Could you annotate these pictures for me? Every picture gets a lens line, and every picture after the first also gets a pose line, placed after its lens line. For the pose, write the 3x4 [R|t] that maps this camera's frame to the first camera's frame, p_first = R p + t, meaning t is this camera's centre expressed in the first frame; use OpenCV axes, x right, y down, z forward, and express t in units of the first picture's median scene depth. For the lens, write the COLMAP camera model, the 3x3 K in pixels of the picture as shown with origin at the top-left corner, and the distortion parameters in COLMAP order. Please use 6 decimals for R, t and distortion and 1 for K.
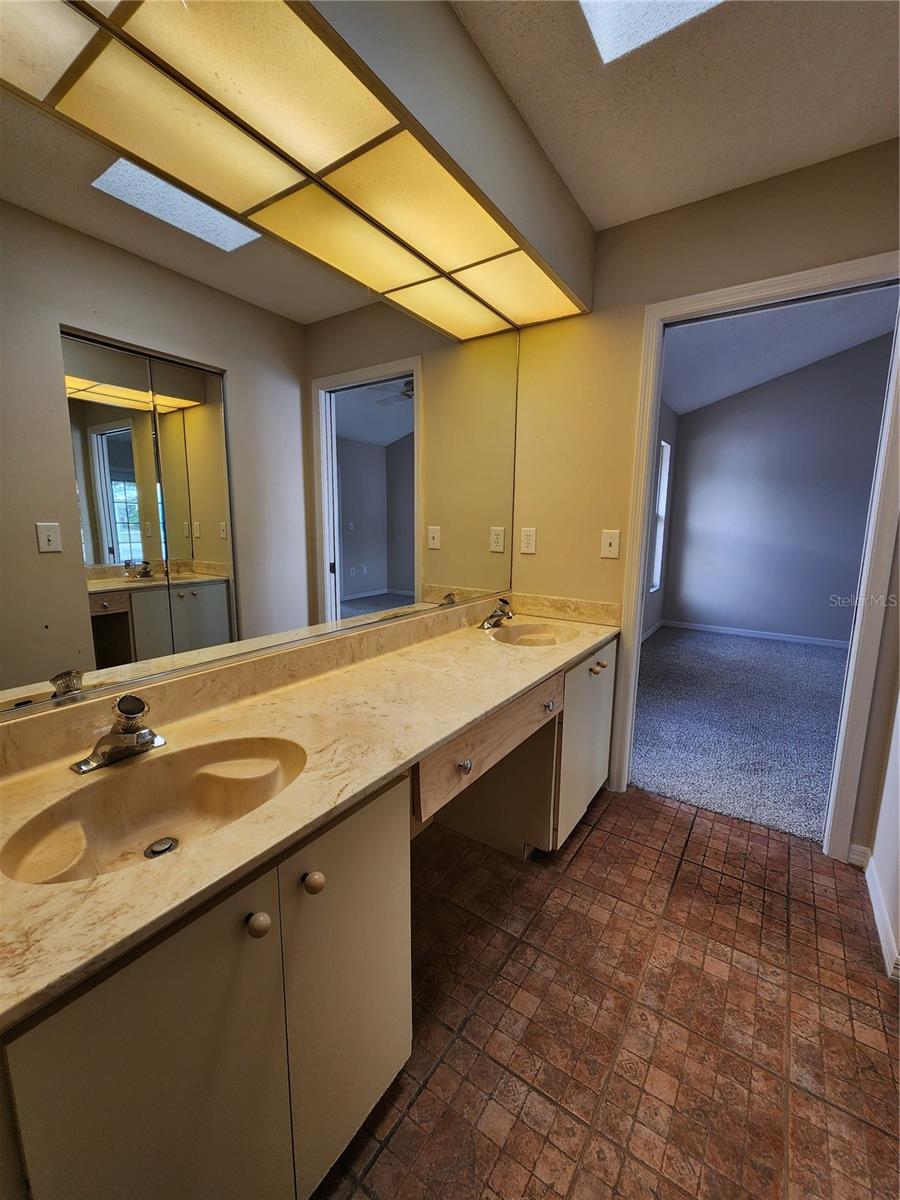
lens RADIAL K [[487.7, 0, 457.1], [0, 487.7, 598.3], [0, 0, 1]] dist [0.004423, -0.004268]
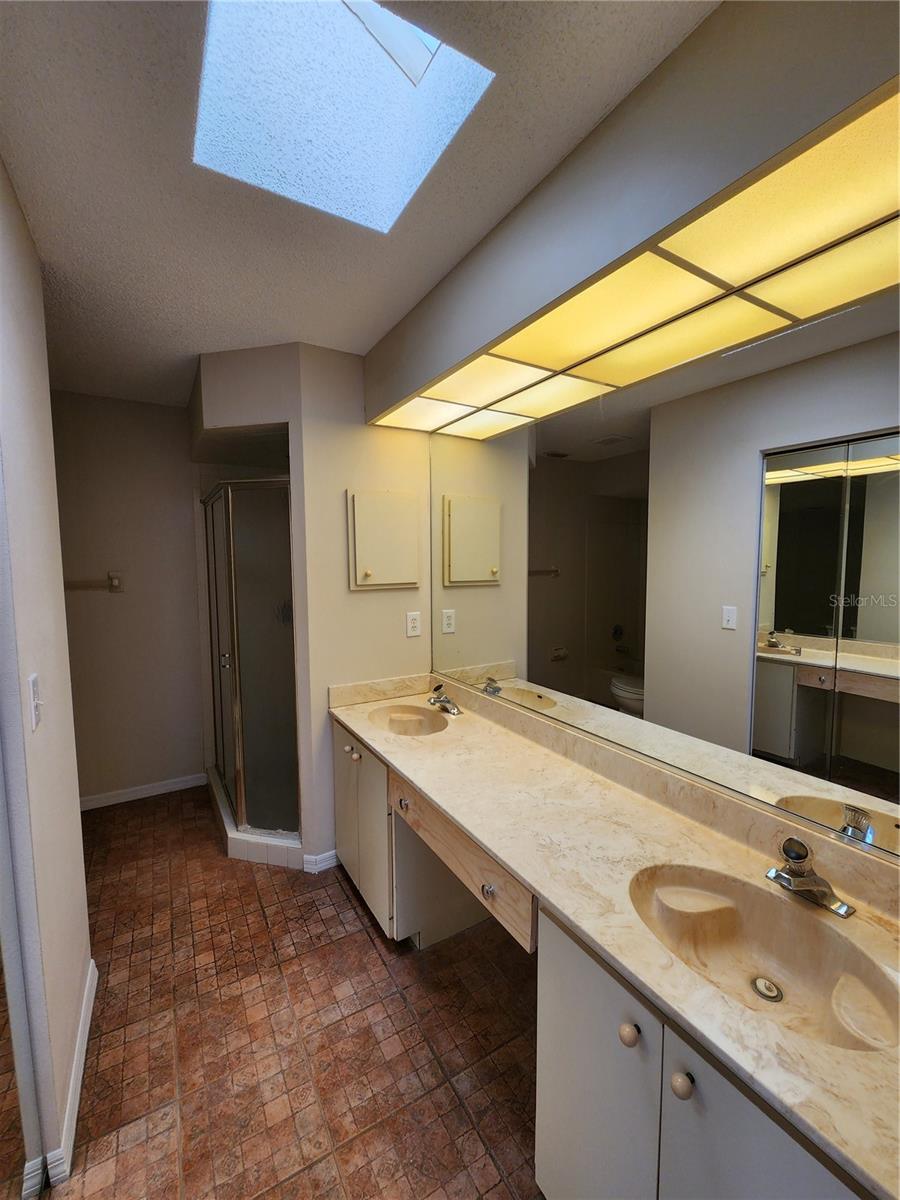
lens RADIAL K [[487.7, 0, 454.4], [0, 487.7, 599.0], [0, 0, 1]] dist [0.004423, -0.004268]
pose [[-0.424389, 0.067151, -0.902987, 1.041623], [-0.141572, 0.980061, 0.139419, -0.402839], [0.894344, 0.187005, -0.406420, 1.381549]]
